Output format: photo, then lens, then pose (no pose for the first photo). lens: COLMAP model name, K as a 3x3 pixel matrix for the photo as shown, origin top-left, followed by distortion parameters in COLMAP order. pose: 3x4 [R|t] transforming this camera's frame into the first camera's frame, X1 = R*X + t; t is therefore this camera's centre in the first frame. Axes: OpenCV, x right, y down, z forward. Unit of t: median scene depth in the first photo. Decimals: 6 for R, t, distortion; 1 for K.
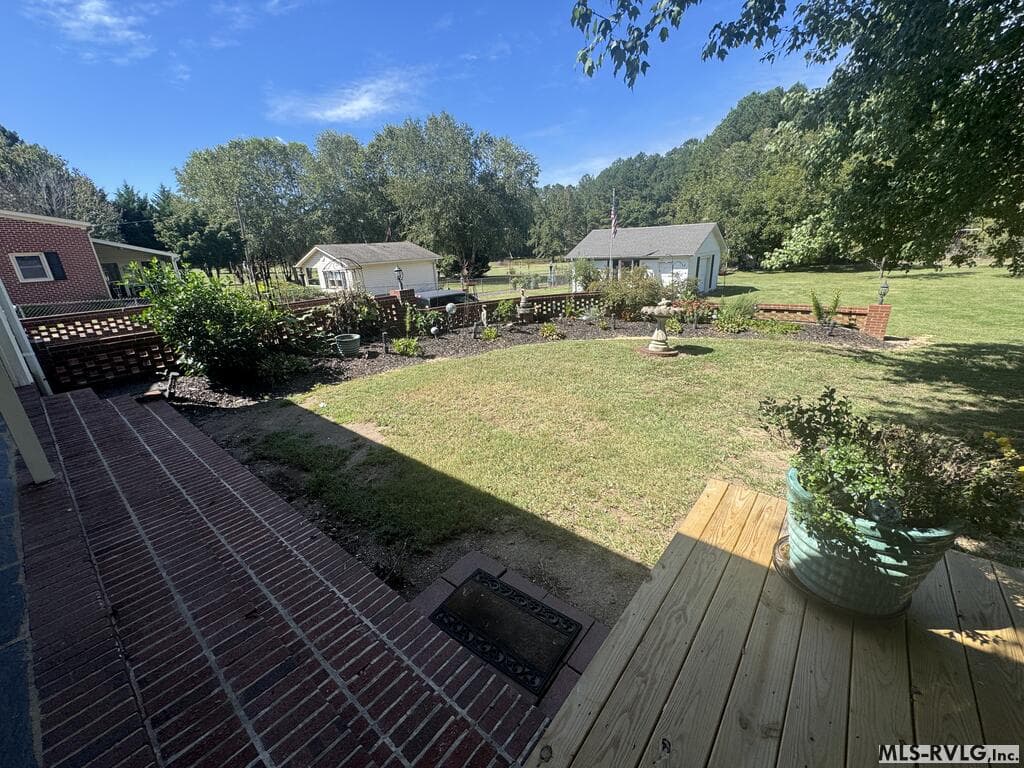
lens RADIAL K [[410.1, 0, 512.0], [0, 410.1, 384.0], [0, 0, 1]] dist [-0.000335, -0.000064]
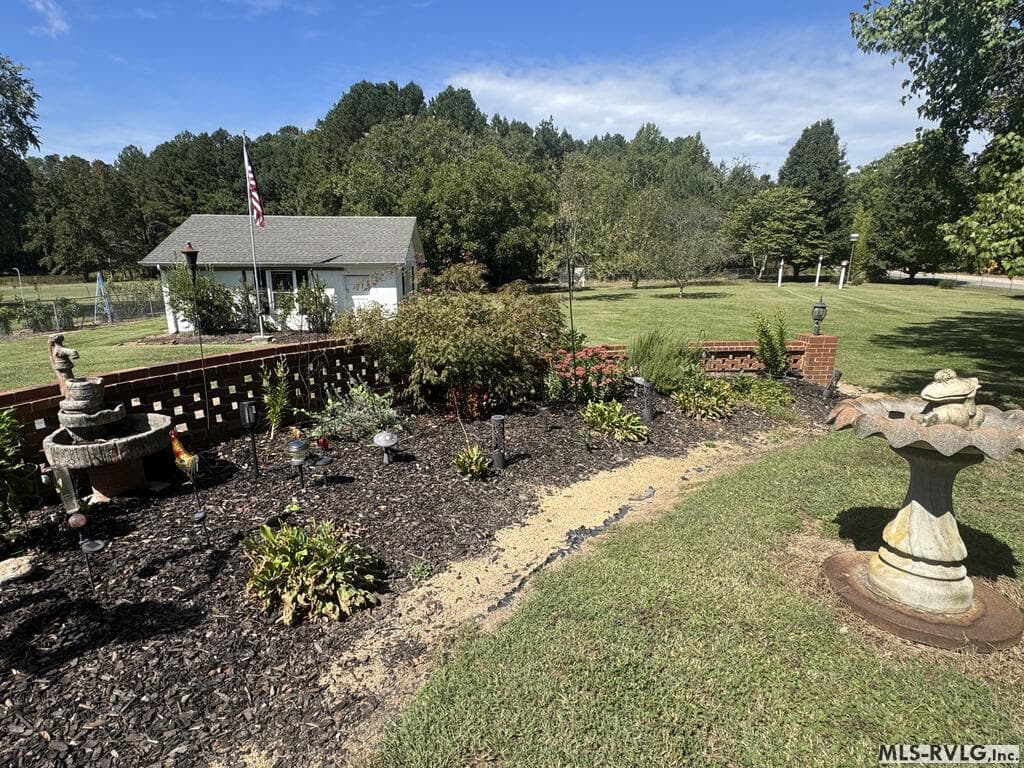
lens RADIAL K [[530.1, 0, 497.4], [0, 530.1, 389.0], [0, 0, 1]] dist [-0.001484, -0.000635]
pose [[0.729448, -0.118963, 0.673612, 0.000542], [0.184285, 0.982528, -0.026041, -0.024839], [-0.658745, 0.143132, 0.738626, 0.100806]]
